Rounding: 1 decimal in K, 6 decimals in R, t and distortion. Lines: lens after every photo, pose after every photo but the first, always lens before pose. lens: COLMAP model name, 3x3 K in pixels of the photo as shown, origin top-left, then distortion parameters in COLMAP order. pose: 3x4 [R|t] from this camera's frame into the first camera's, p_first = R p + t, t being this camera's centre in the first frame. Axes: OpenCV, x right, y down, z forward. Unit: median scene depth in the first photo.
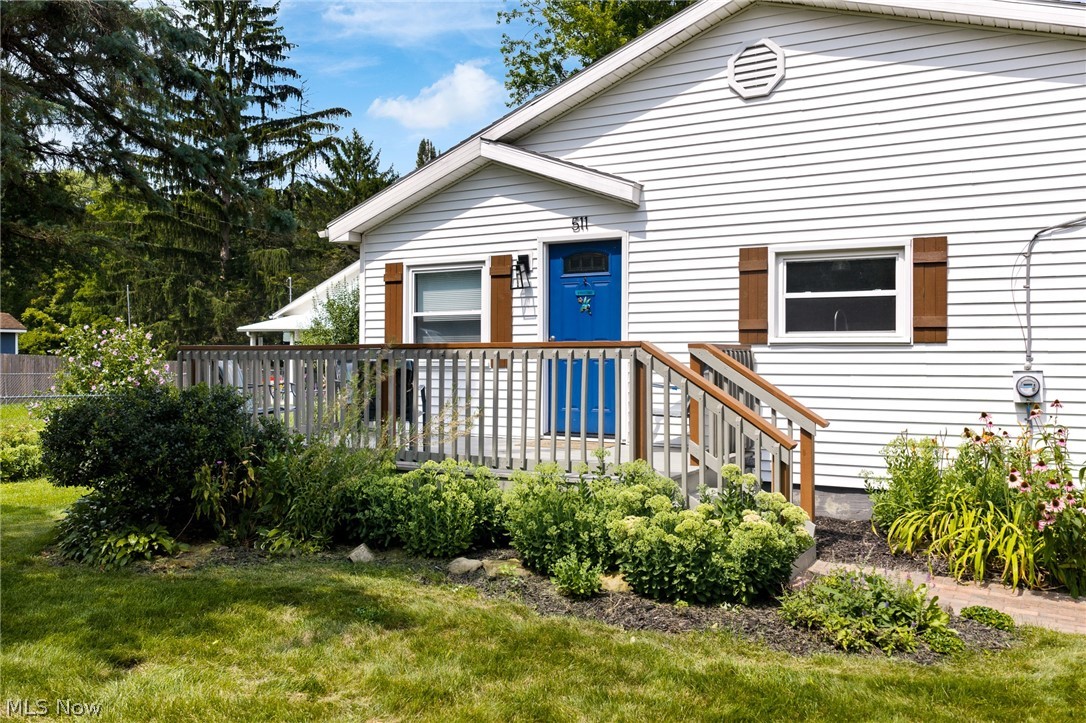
lens RADIAL K [[907.0, 0, 542.7], [0, 907.0, 362.2], [0, 0, 1]] dist [0.023851, -0.057549]
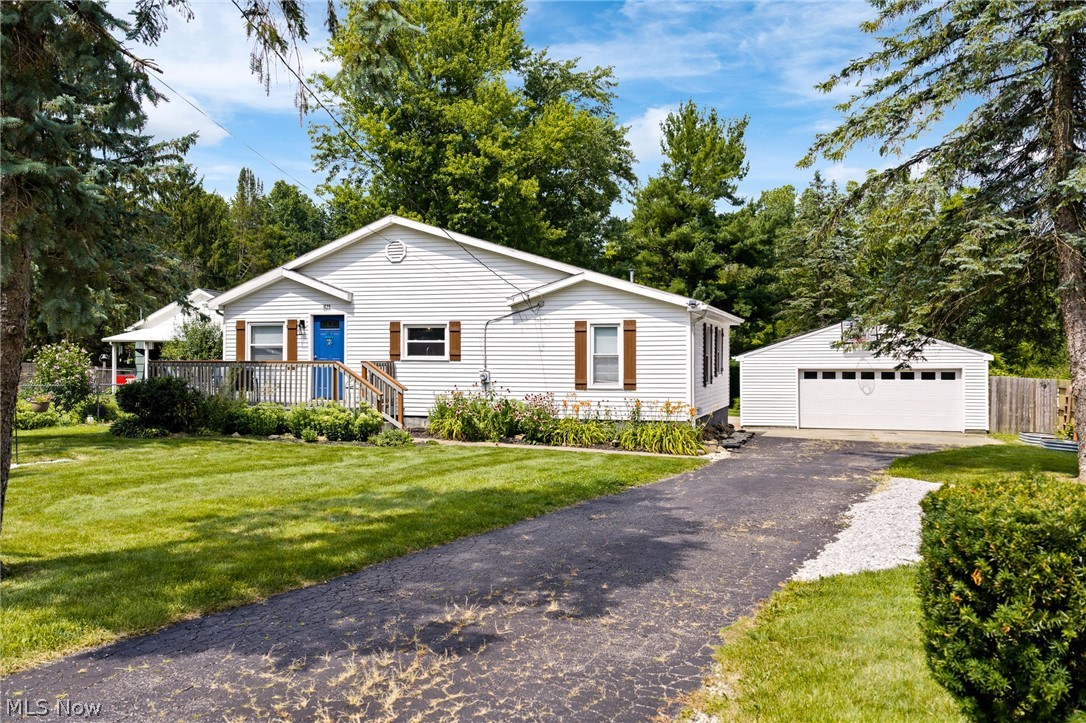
lens RADIAL K [[907.0, 0, 557.0], [0, 907.0, 362.3], [0, 0, 1]] dist [0.023851, -0.057549]
pose [[0.978806, 0.000569, 0.204790, 0.157858], [-0.000715, 1.000000, 0.000641, -0.016541], [-0.204790, -0.000774, 0.978806, -1.554374]]
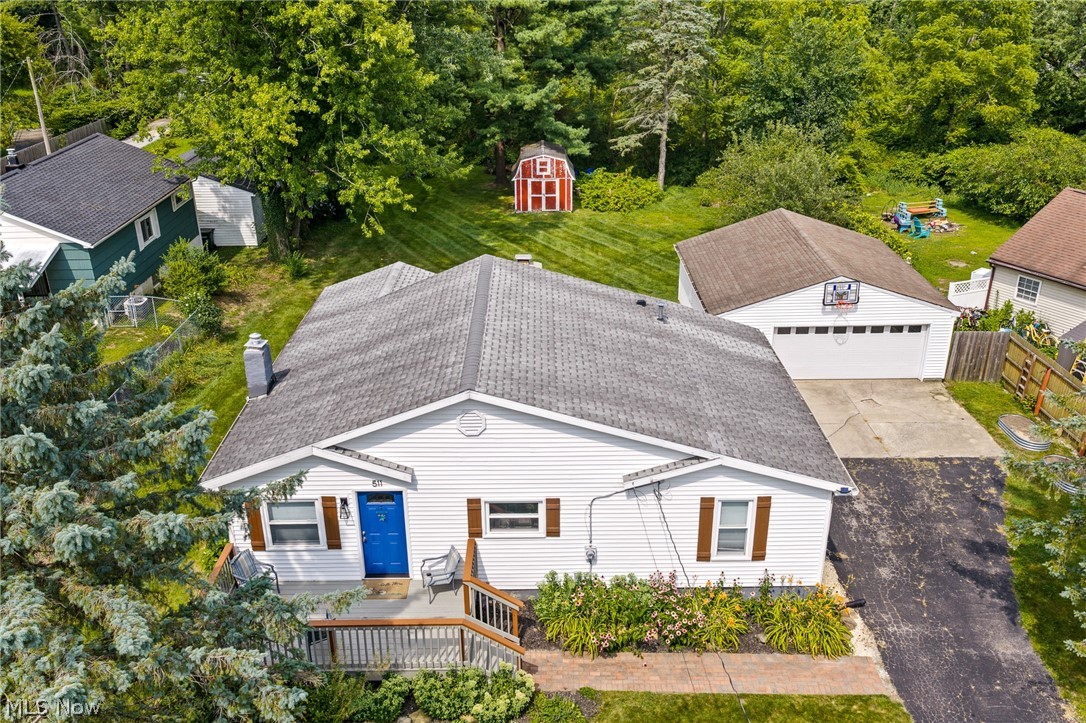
lens RADIAL K [[907.0, 0, 558.7], [0, 907.0, 379.9], [0, 0, 1]] dist [0.023851, -0.057549]
pose [[0.863373, -0.220495, 0.453839, -0.481623], [0.007572, 0.905023, 0.425295, -1.258136], [-0.504510, -0.363751, 0.783042, -0.619269]]
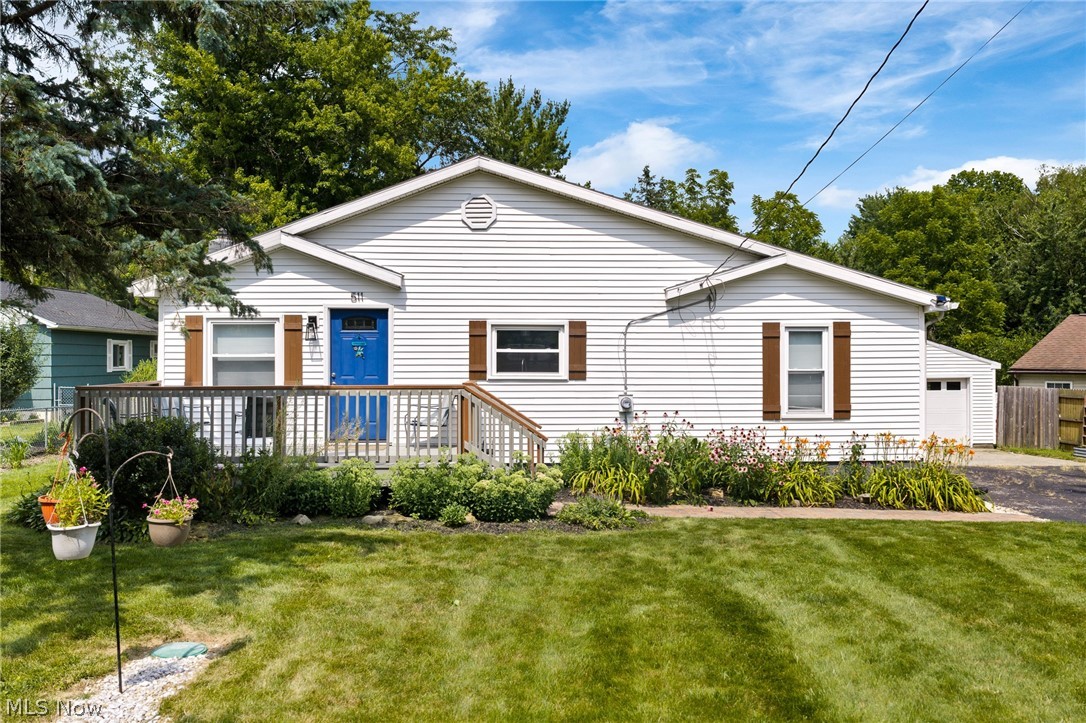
lens RADIAL K [[907.0, 0, 554.8], [0, 907.0, 362.0], [0, 0, 1]] dist [0.023851, -0.057549]
pose [[0.850113, -0.003148, 0.526591, -0.514290], [0.003686, 0.999993, 0.000028, -0.051927], [-0.526587, 0.001917, 0.850119, -0.464397]]
